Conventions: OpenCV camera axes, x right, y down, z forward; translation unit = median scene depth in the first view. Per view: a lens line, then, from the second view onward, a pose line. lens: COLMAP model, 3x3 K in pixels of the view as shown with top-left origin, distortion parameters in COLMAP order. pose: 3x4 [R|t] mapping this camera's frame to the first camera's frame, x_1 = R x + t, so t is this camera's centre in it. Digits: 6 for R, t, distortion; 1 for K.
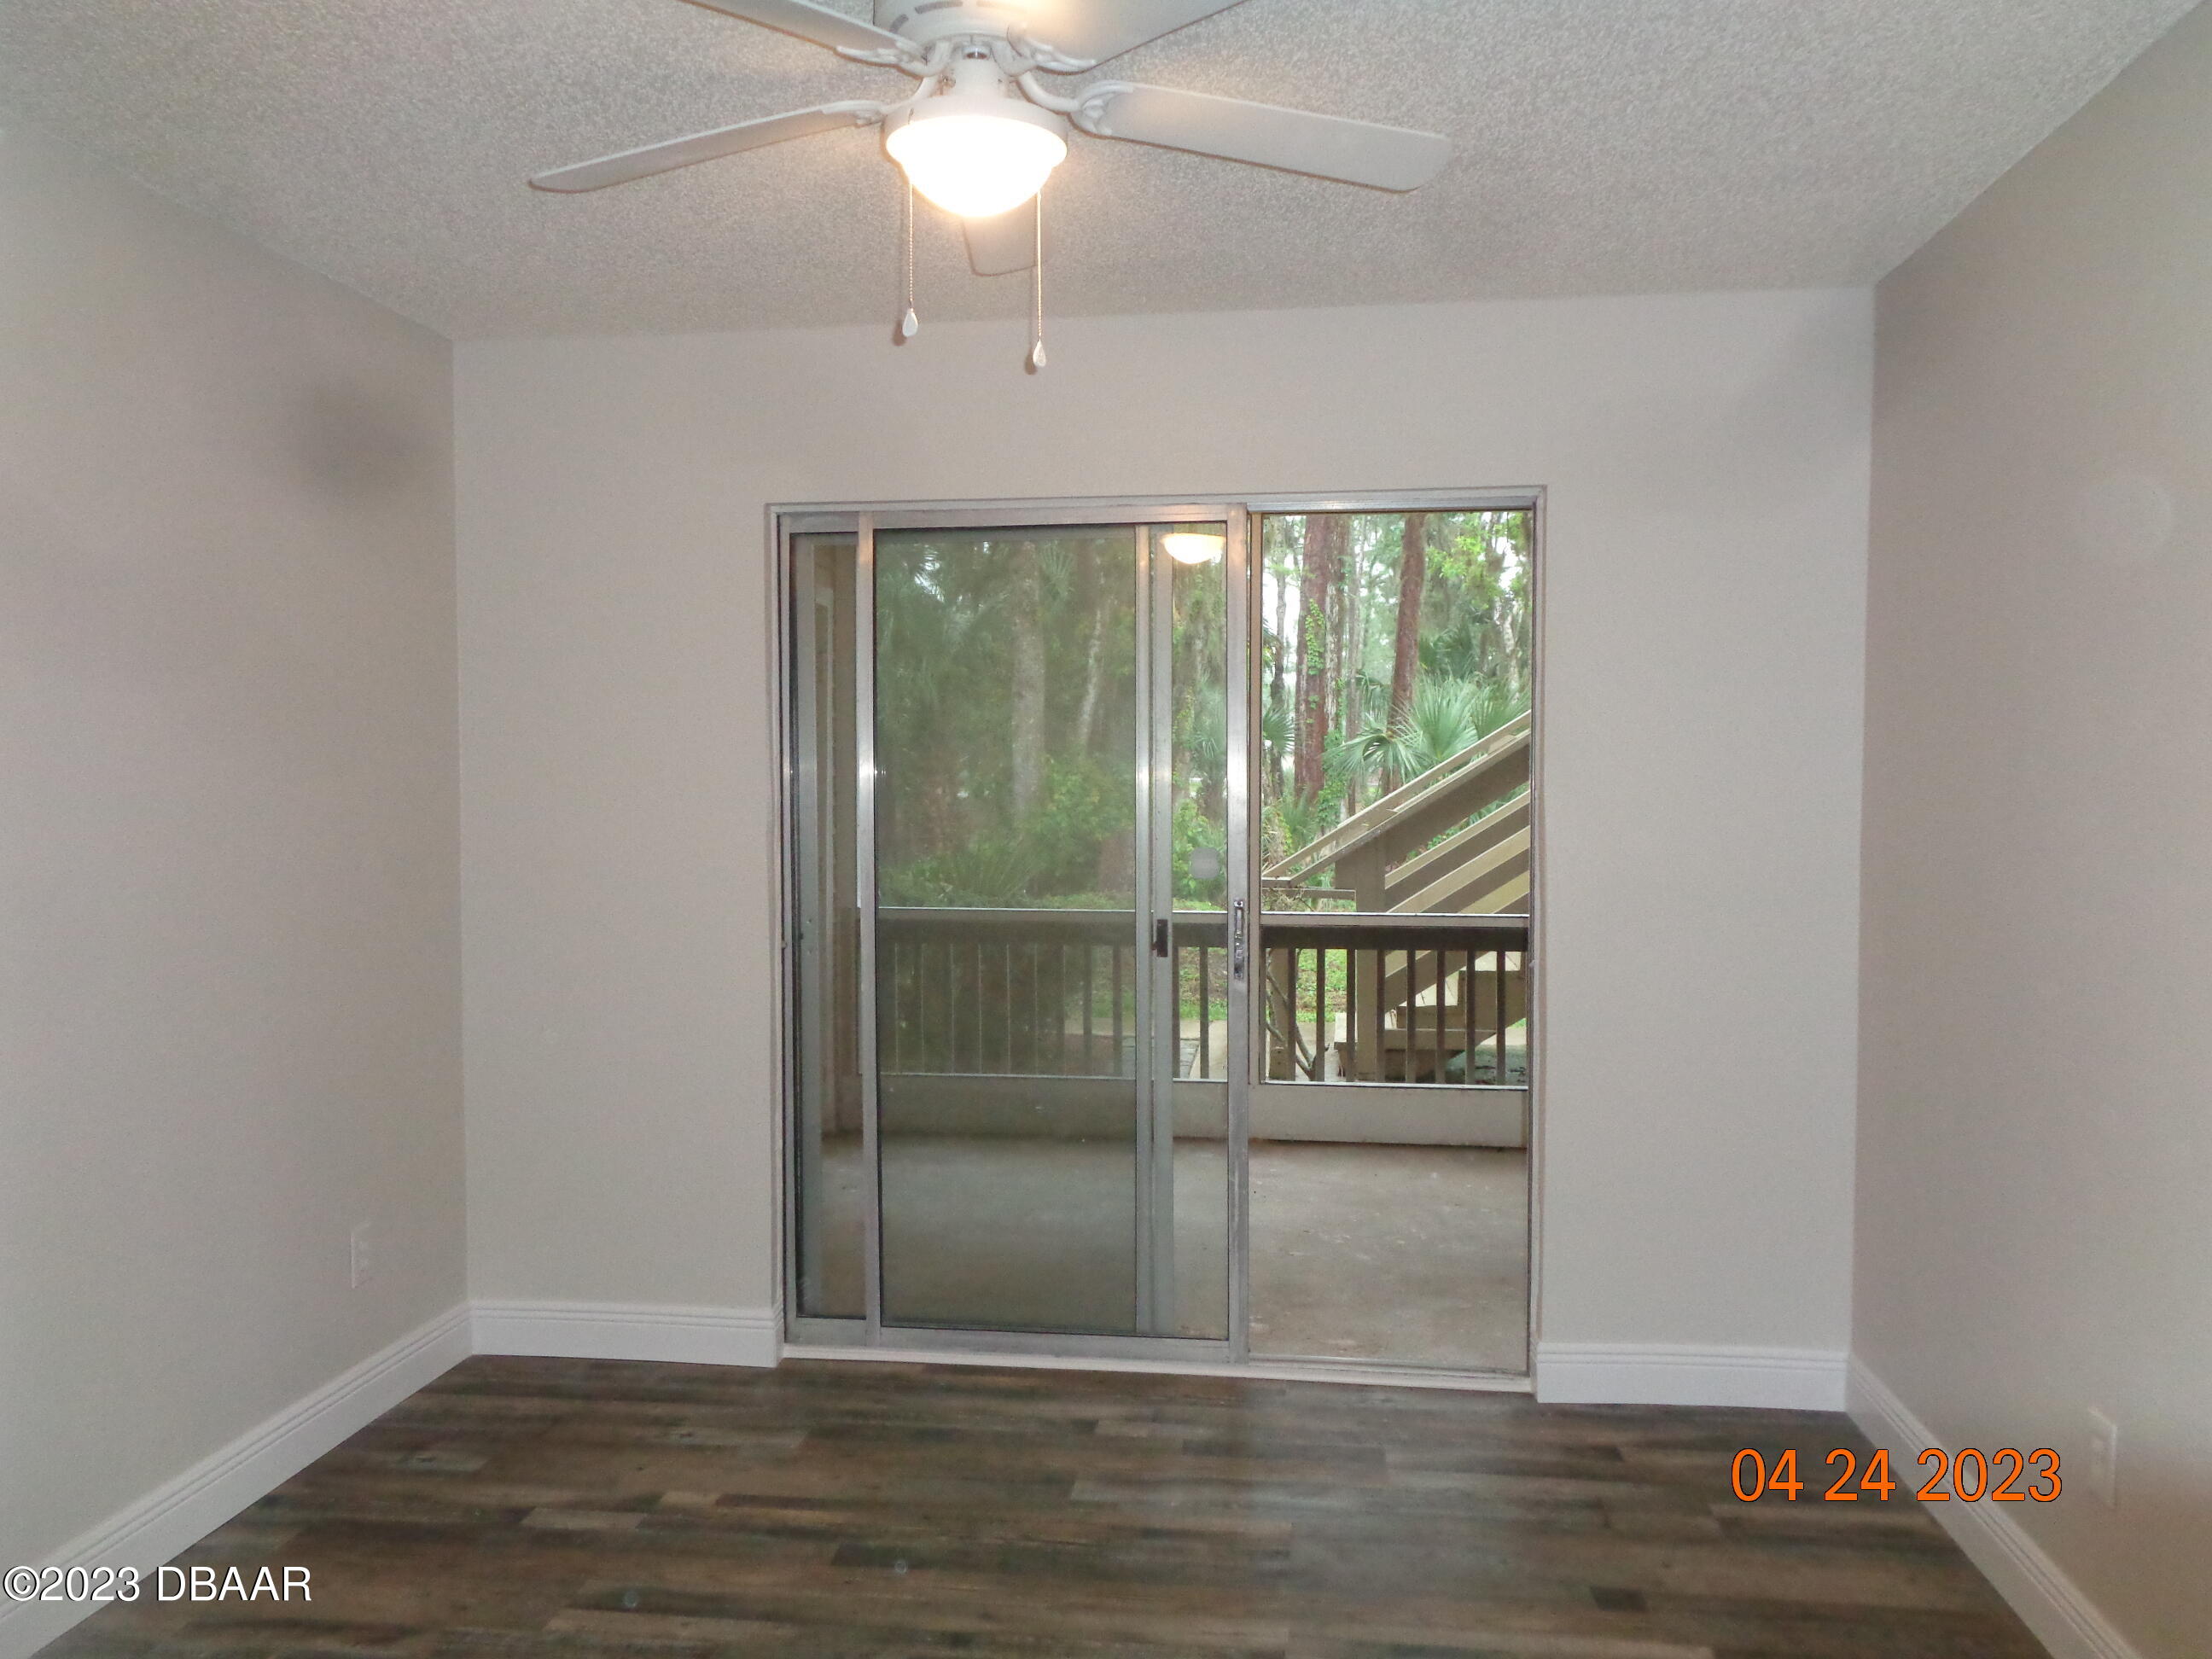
lens RADIAL K [[1680.2, 0, 1108.4], [0, 1680.2, 829.0], [0, 0, 1]] dist [0.013739, 0.001951]
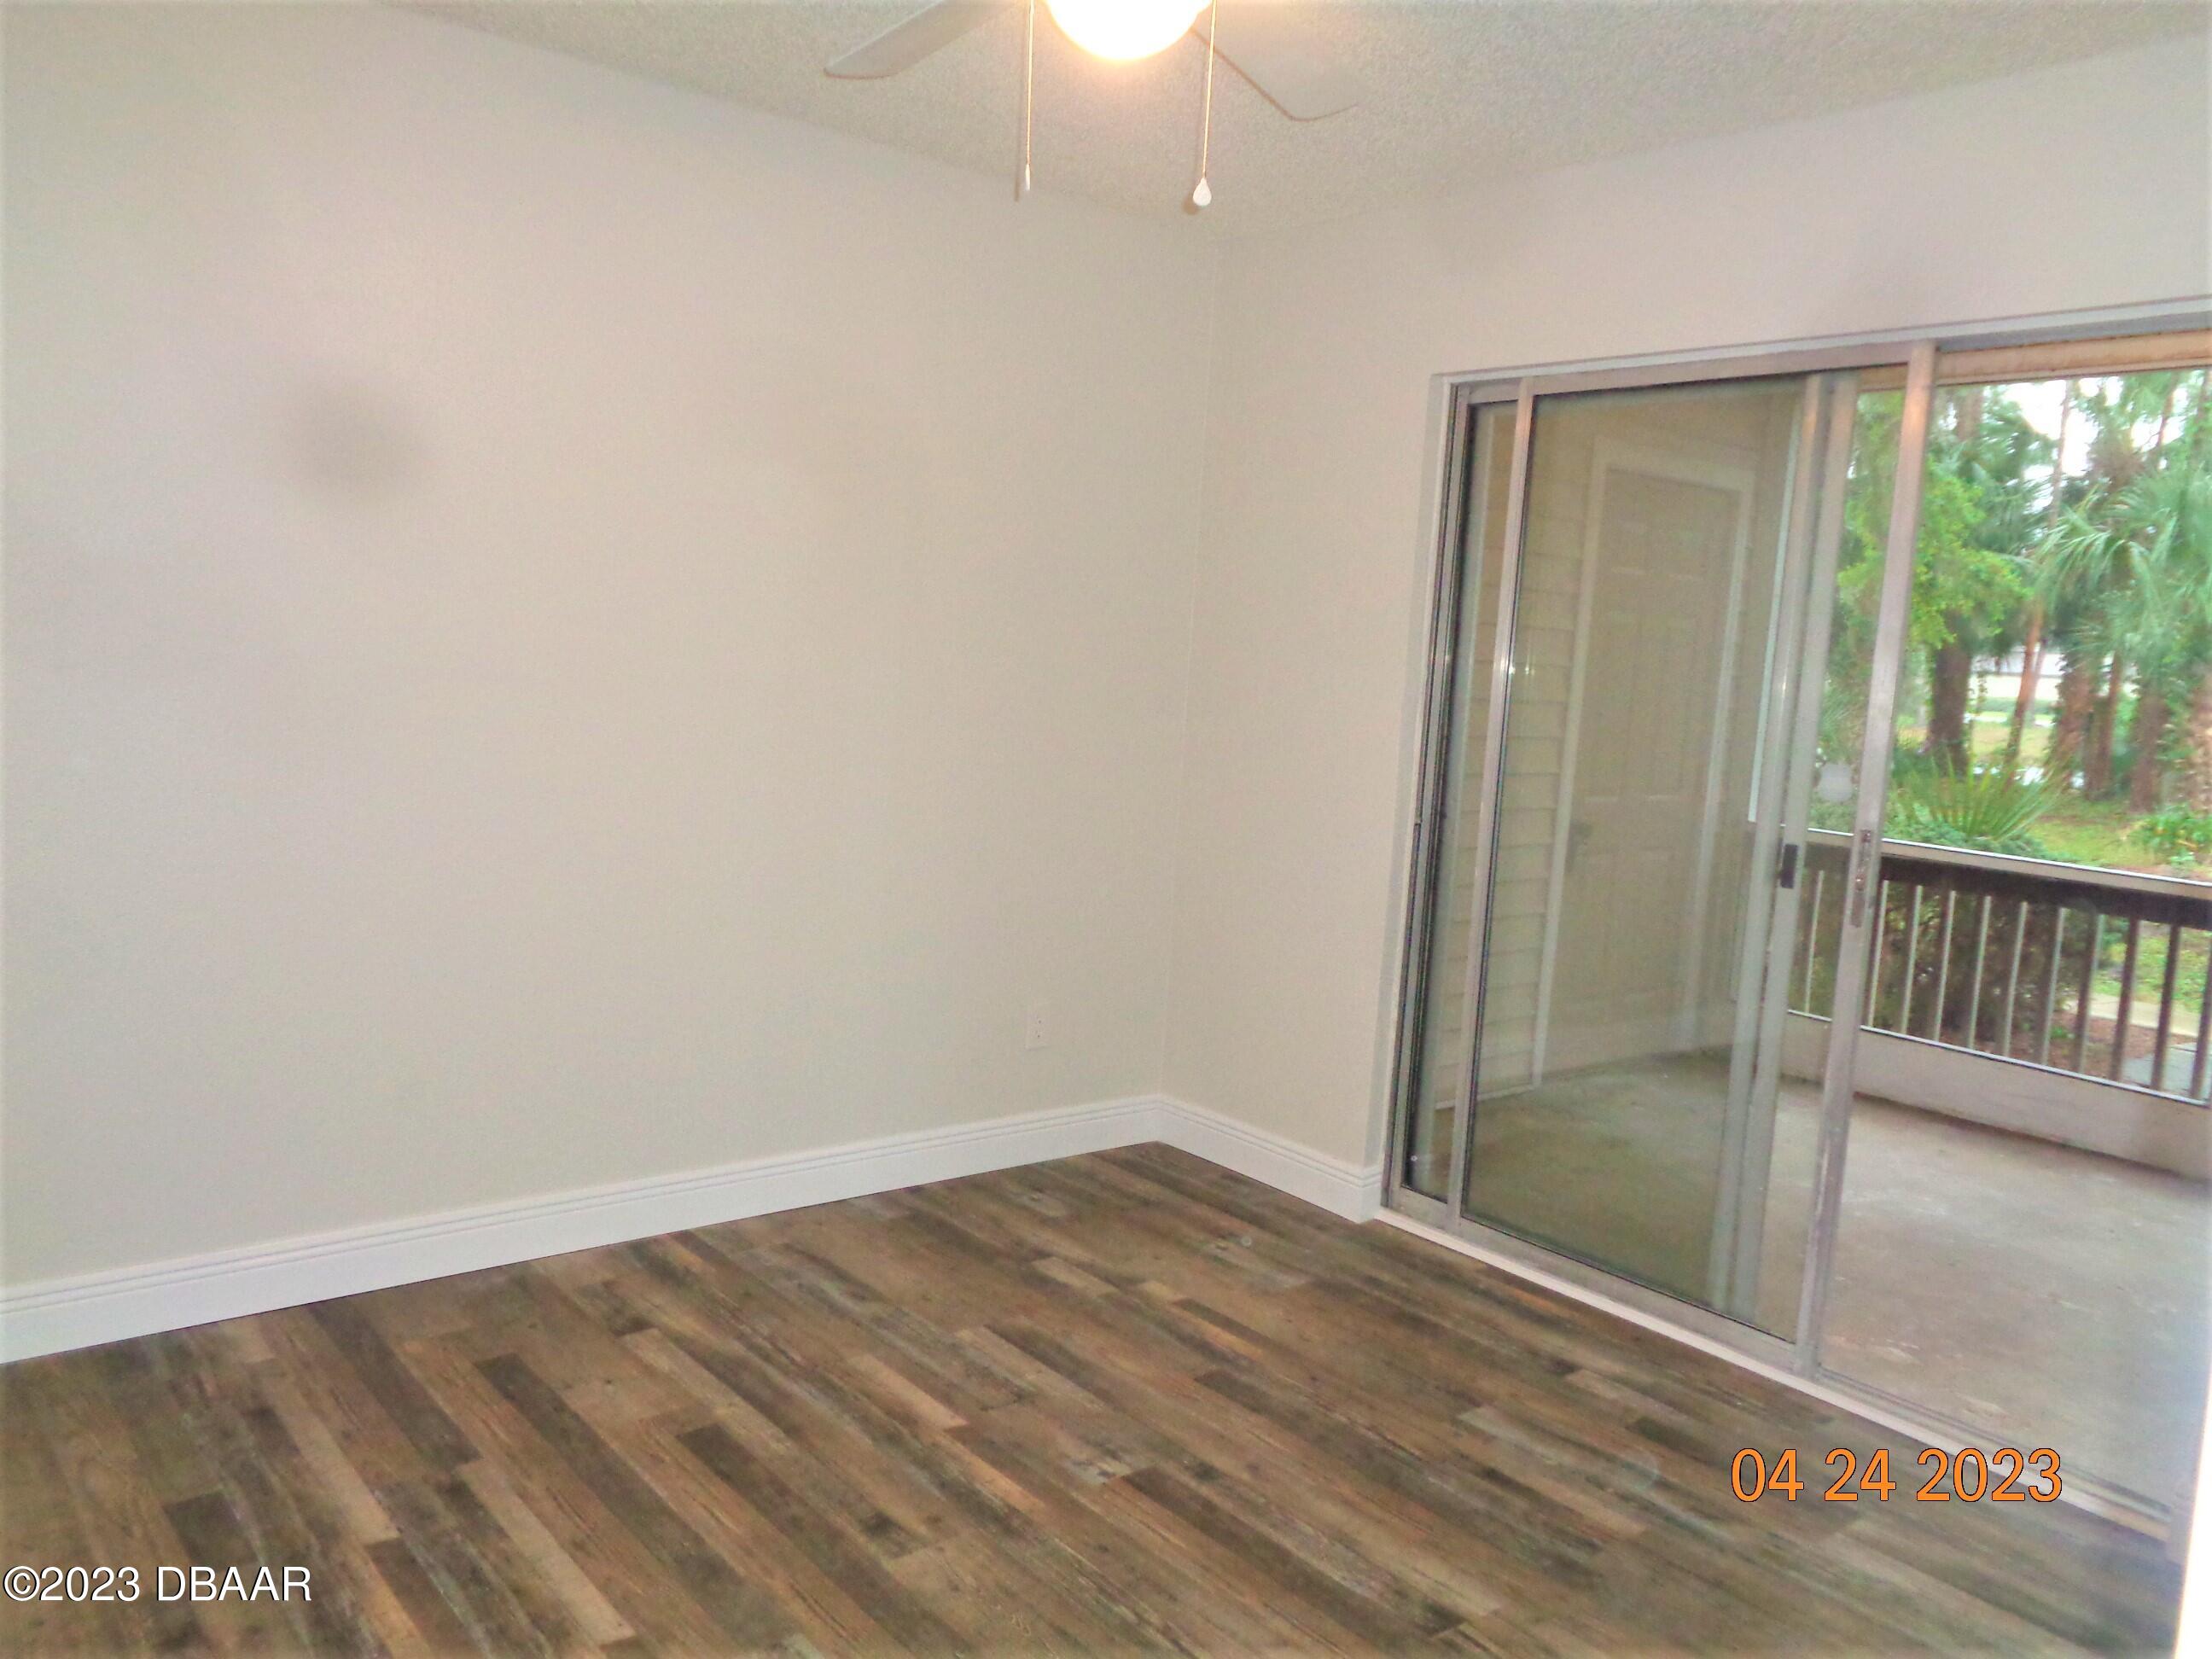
lens RADIAL K [[1680.2, 0, 1108.4], [0, 1680.2, 829.0], [0, 0, 1]] dist [0.013739, 0.001951]
pose [[0.732193, 0.128513, -0.668863, 0.378698], [-0.091969, 0.991699, 0.089865, 0.000646], [0.674860, -0.004283, 0.737934, 0.146772]]
